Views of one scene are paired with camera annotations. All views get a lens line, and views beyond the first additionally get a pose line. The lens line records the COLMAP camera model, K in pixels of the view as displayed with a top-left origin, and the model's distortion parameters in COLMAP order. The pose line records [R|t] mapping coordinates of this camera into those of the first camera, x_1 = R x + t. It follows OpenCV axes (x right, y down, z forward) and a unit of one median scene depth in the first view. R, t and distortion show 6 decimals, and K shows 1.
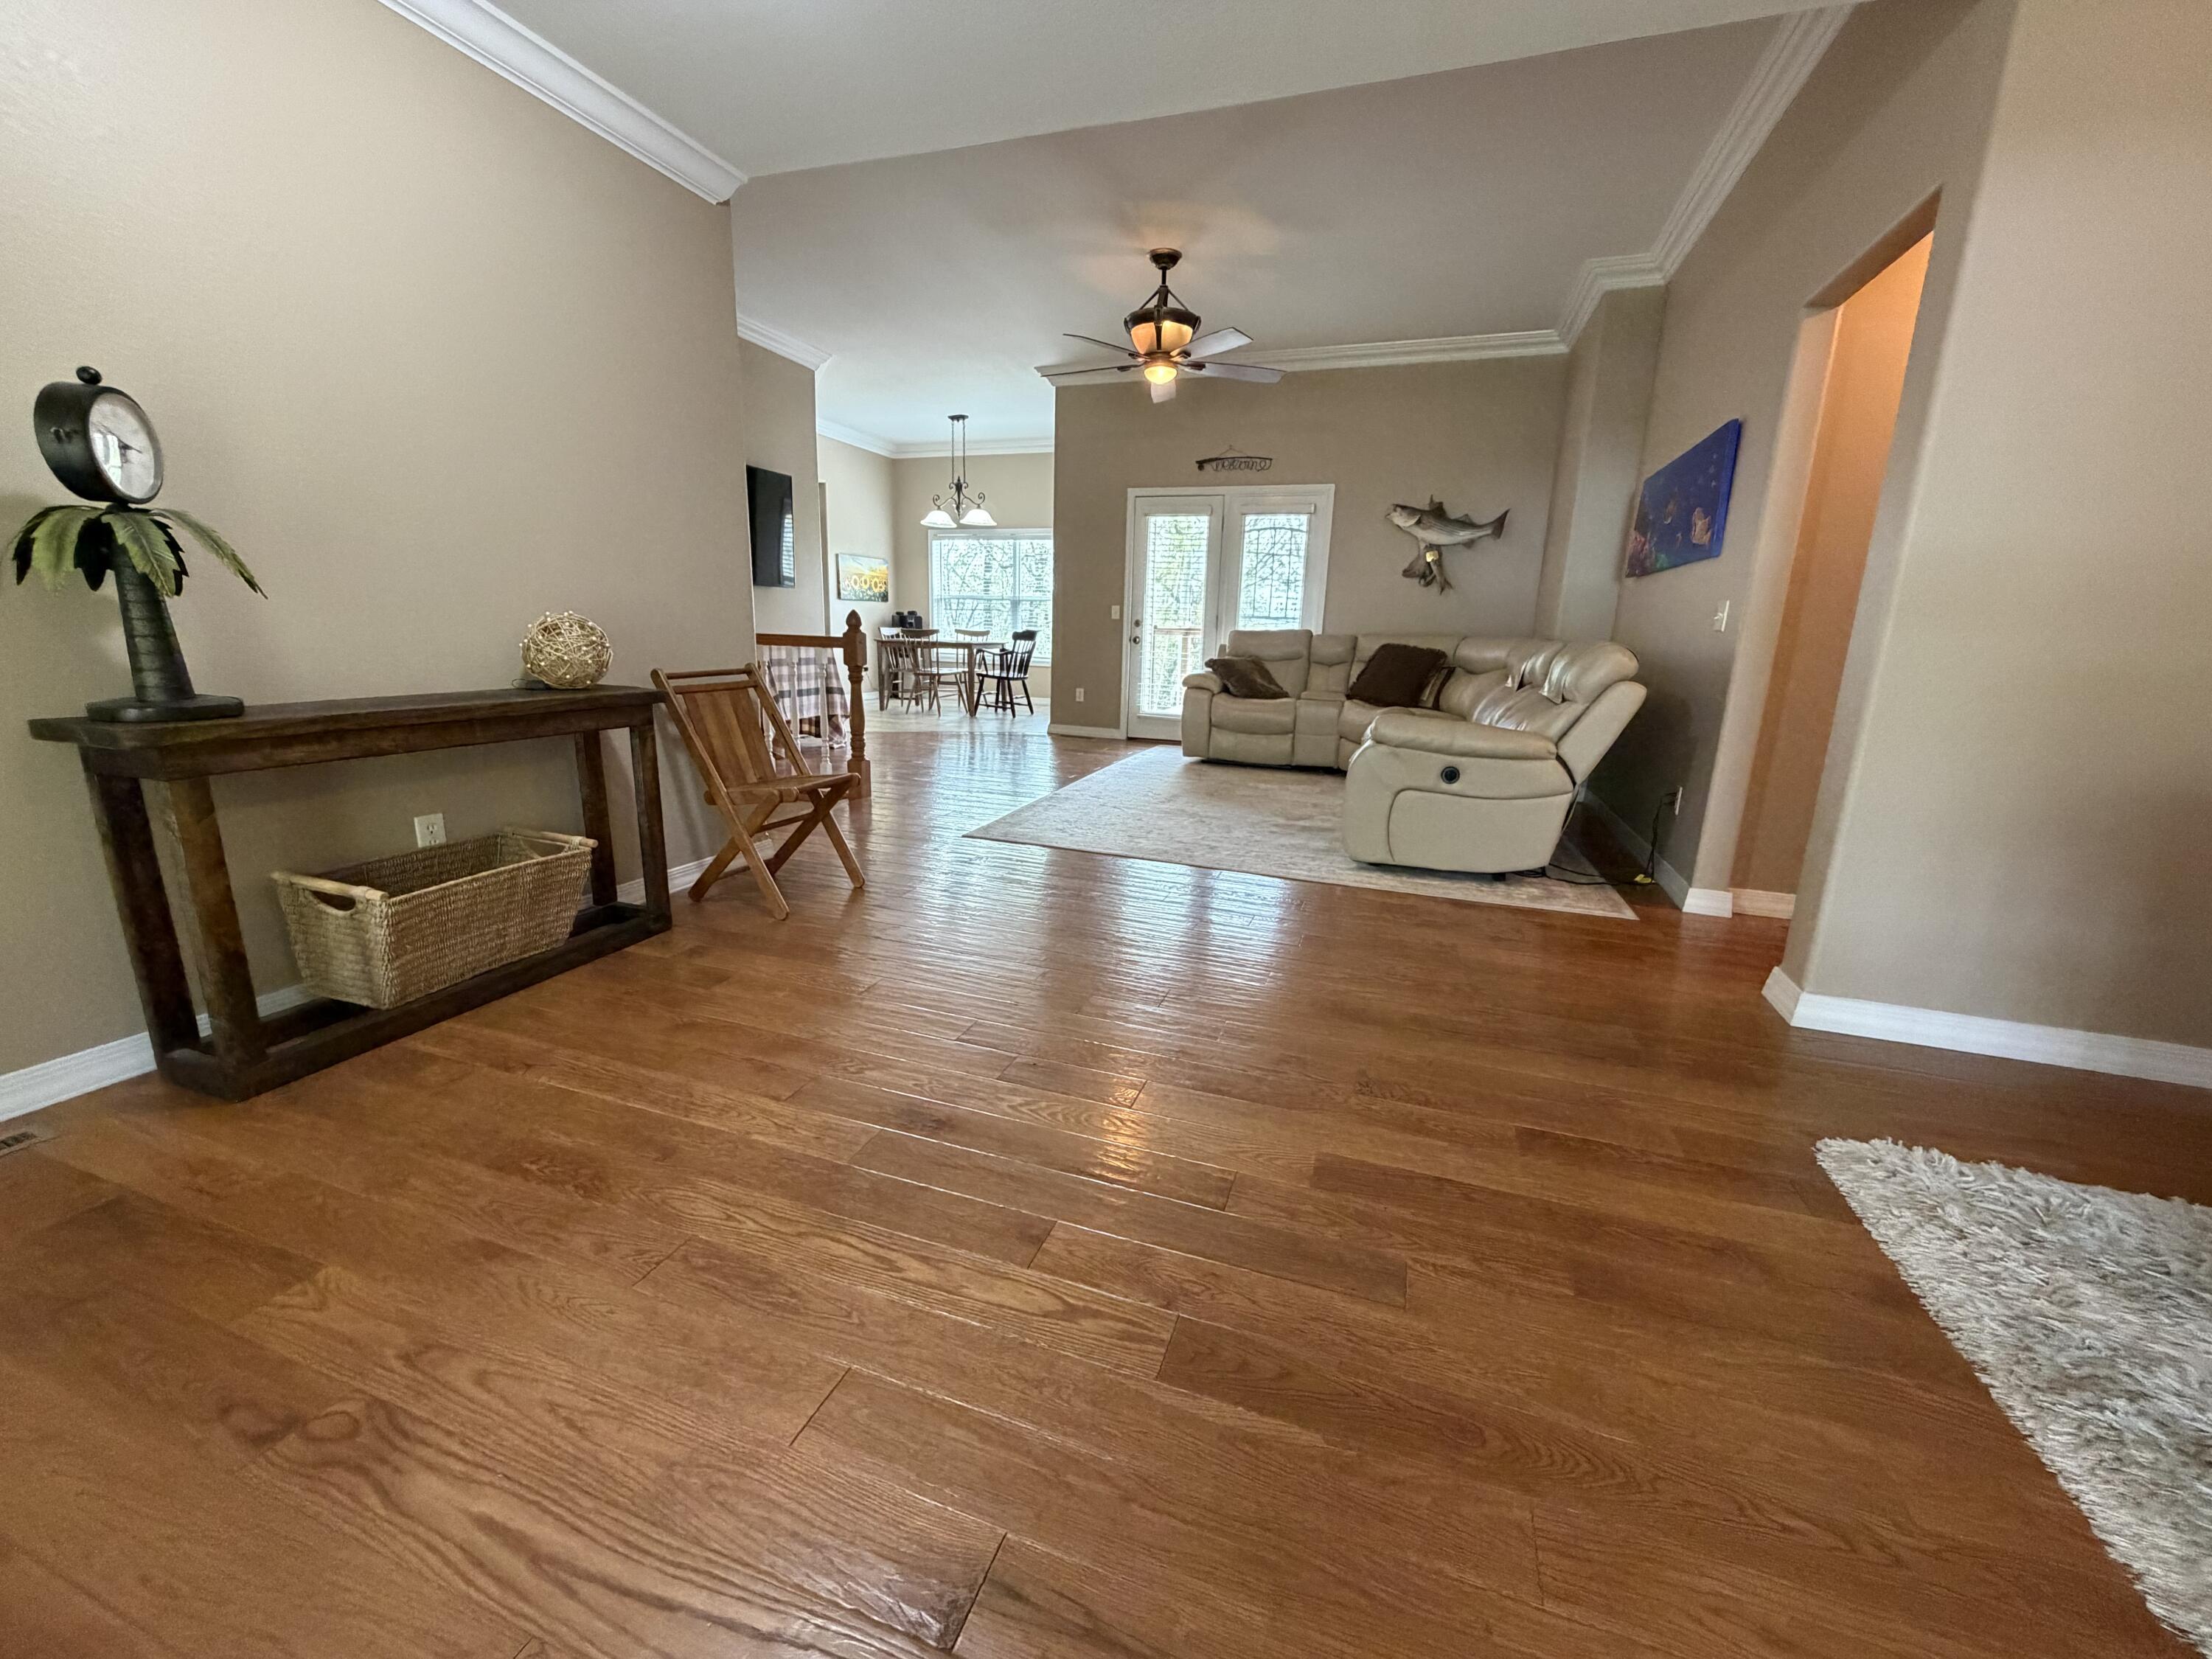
lens RADIAL K [[885.0, 0, 1106.0], [0, 885.0, 829.5], [0, 0, 1]] dist [0.002304, 0.000045]
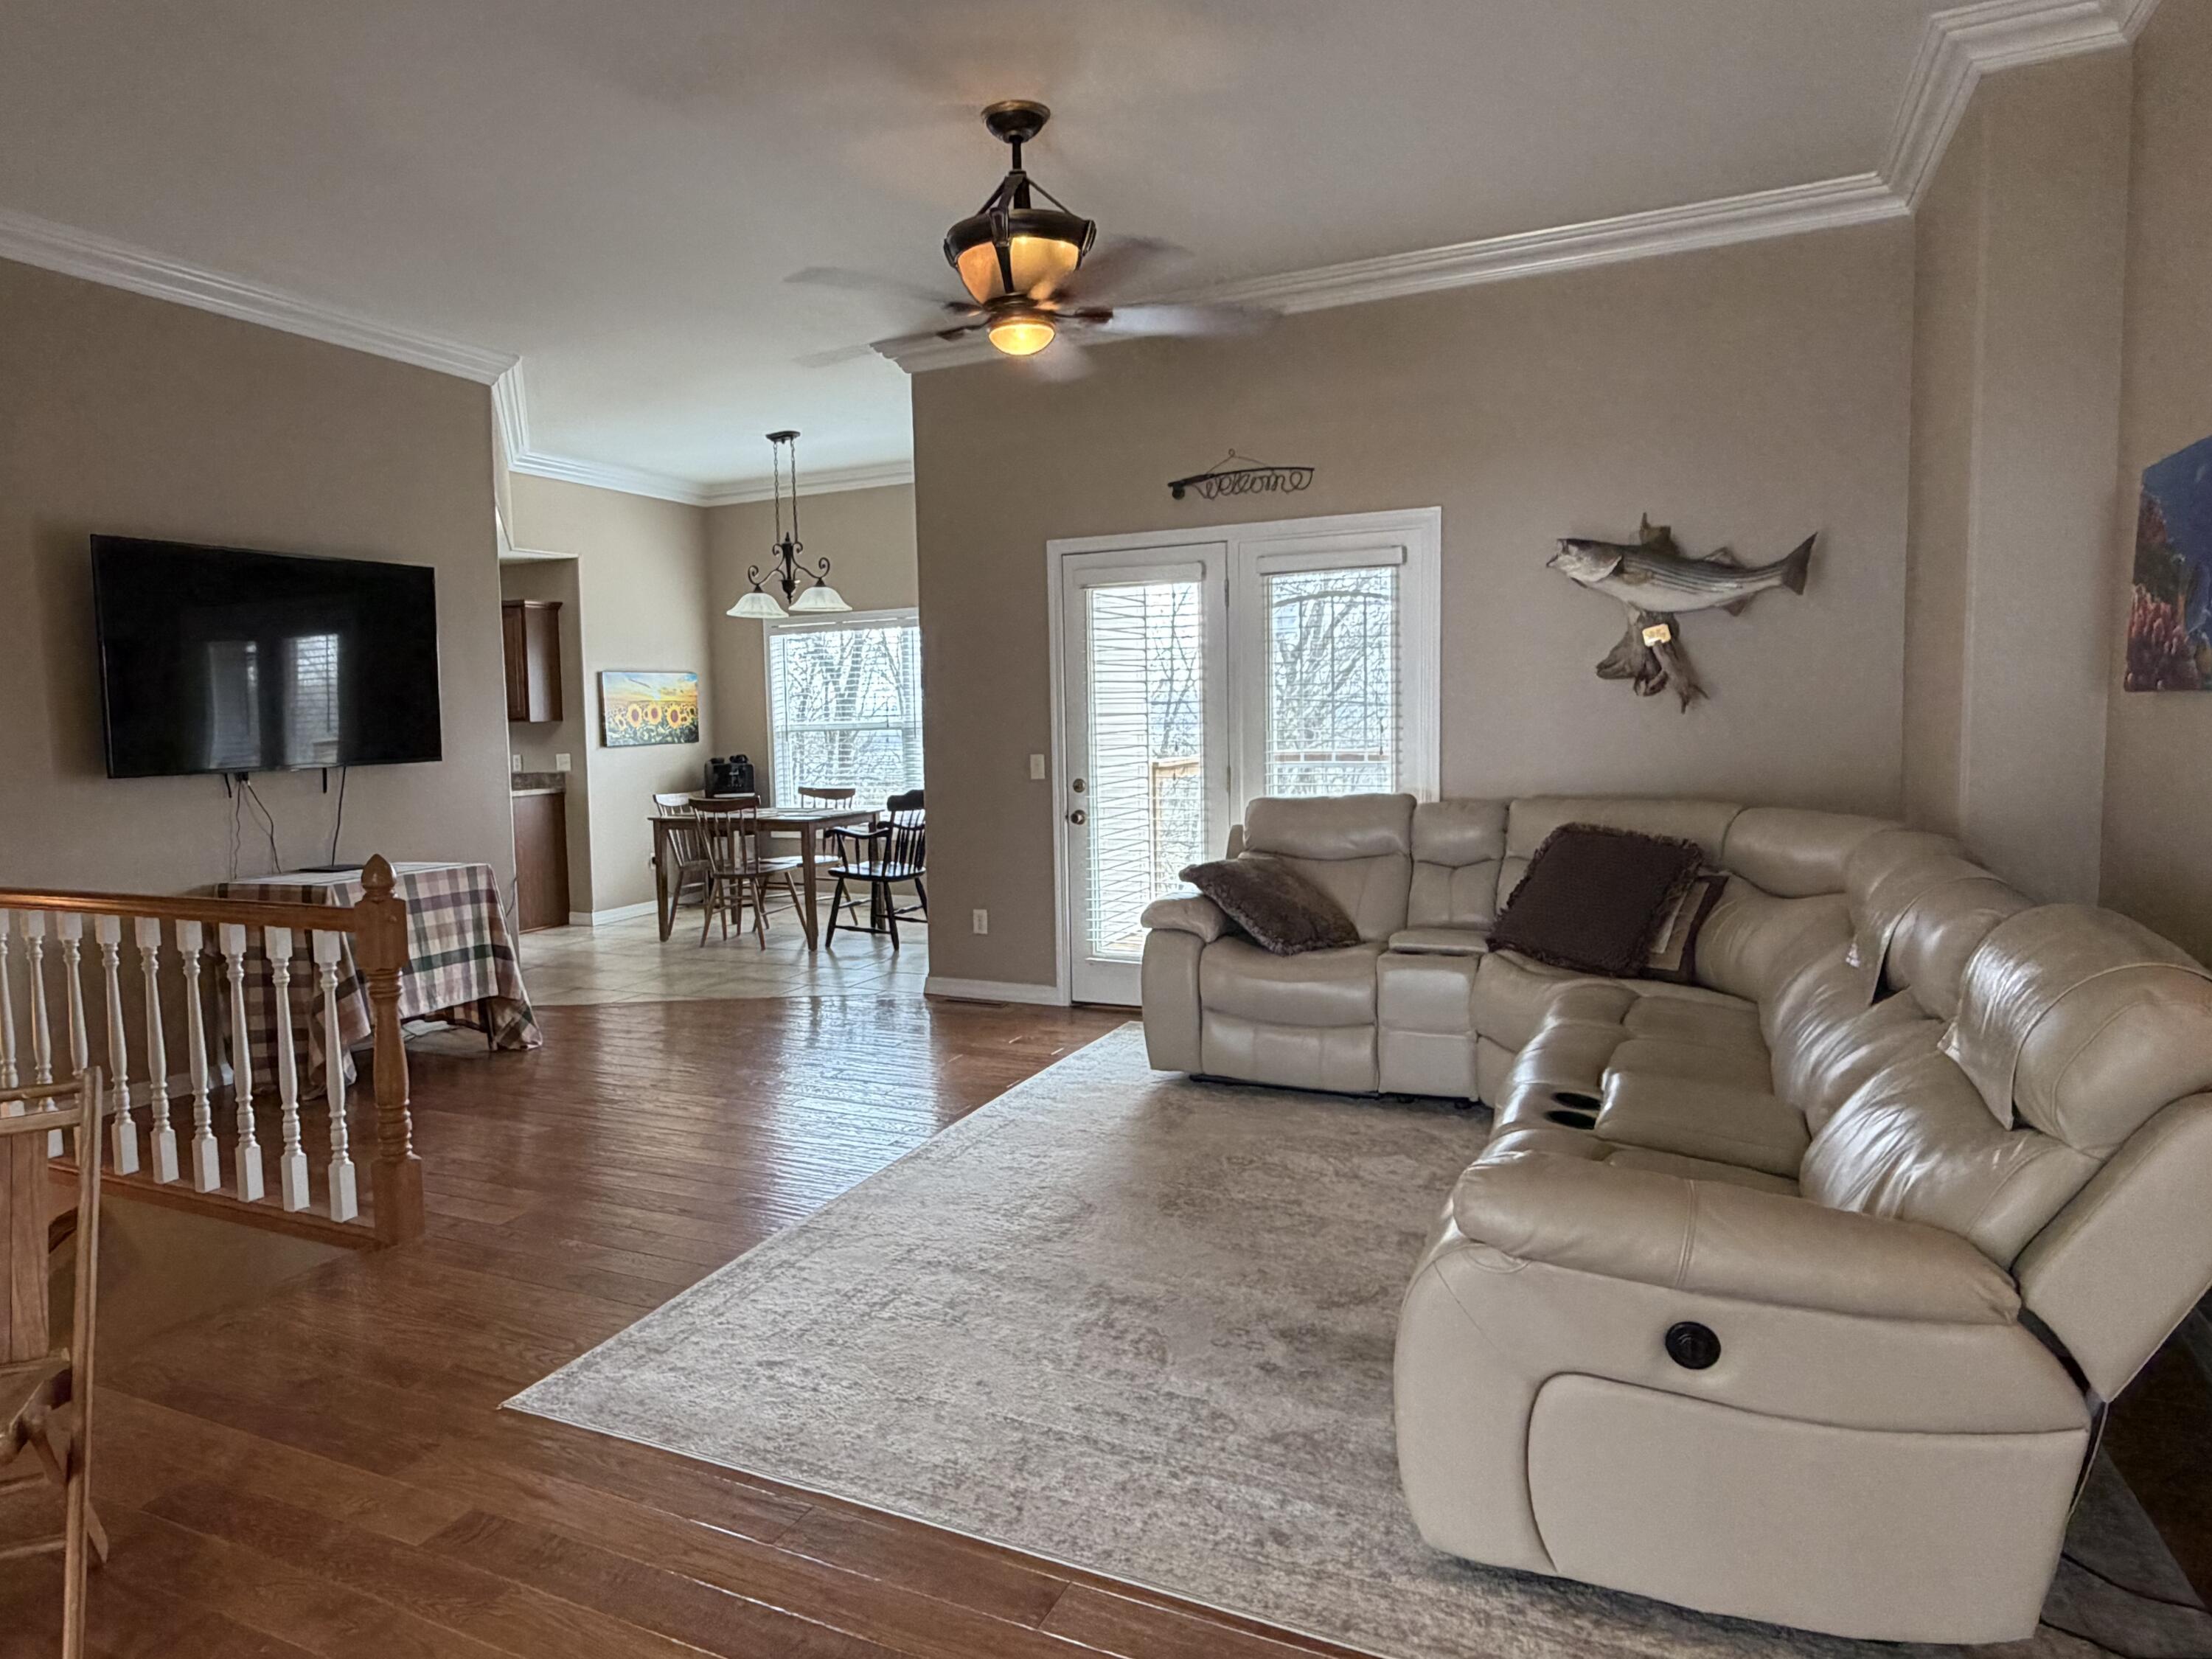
lens RADIAL K [[1413.7, 0, 973.3], [0, 1413.7, 829.1], [0, 0, 1]] dist [0.003260, -0.000196]
pose [[0.988670, -0.044661, -0.143310, 0.108431], [0.023607, 0.989095, -0.145378, -0.103520], [0.148240, 0.140348, 0.978942, 0.209858]]
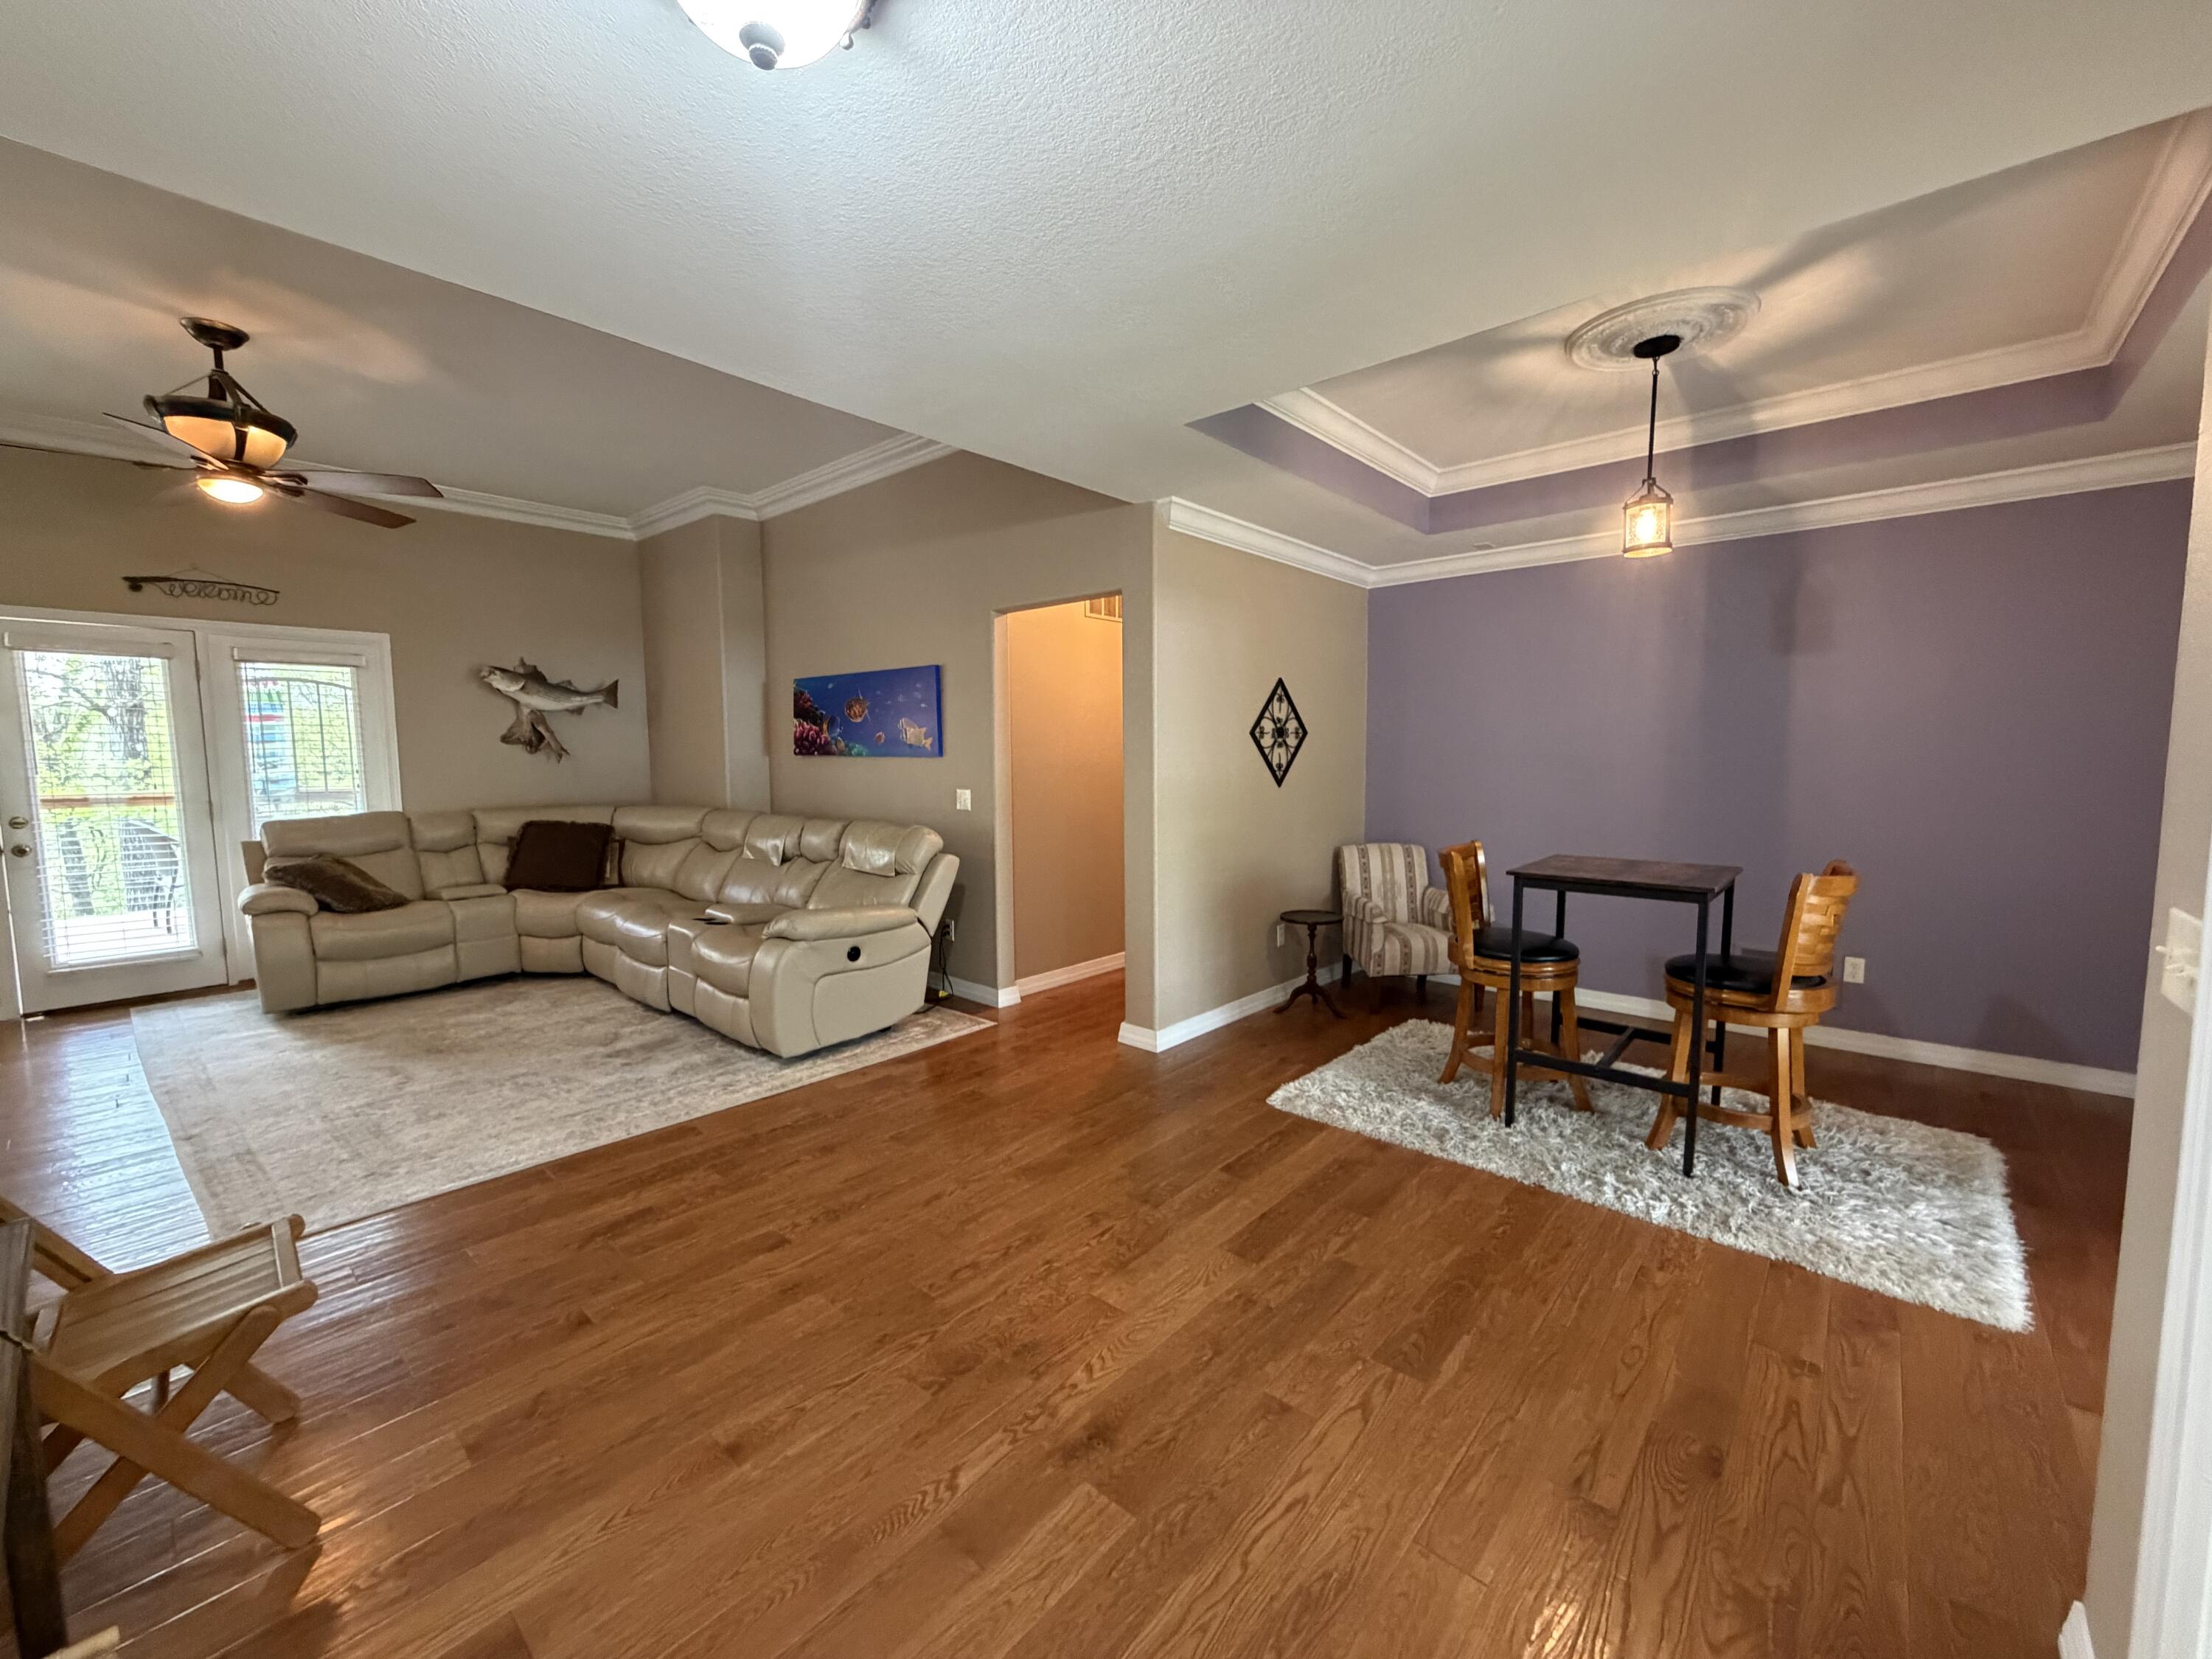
lens RADIAL K [[885.0, 0, 1106.0], [0, 885.0, 829.5], [0, 0, 1]] dist [0.002304, 0.000045]
pose [[0.374218, -0.116652, 0.919974, -0.281070], [0.223314, 0.974198, 0.032689, -0.099647], [-0.900051, 0.193211, 0.390613, 0.129713]]
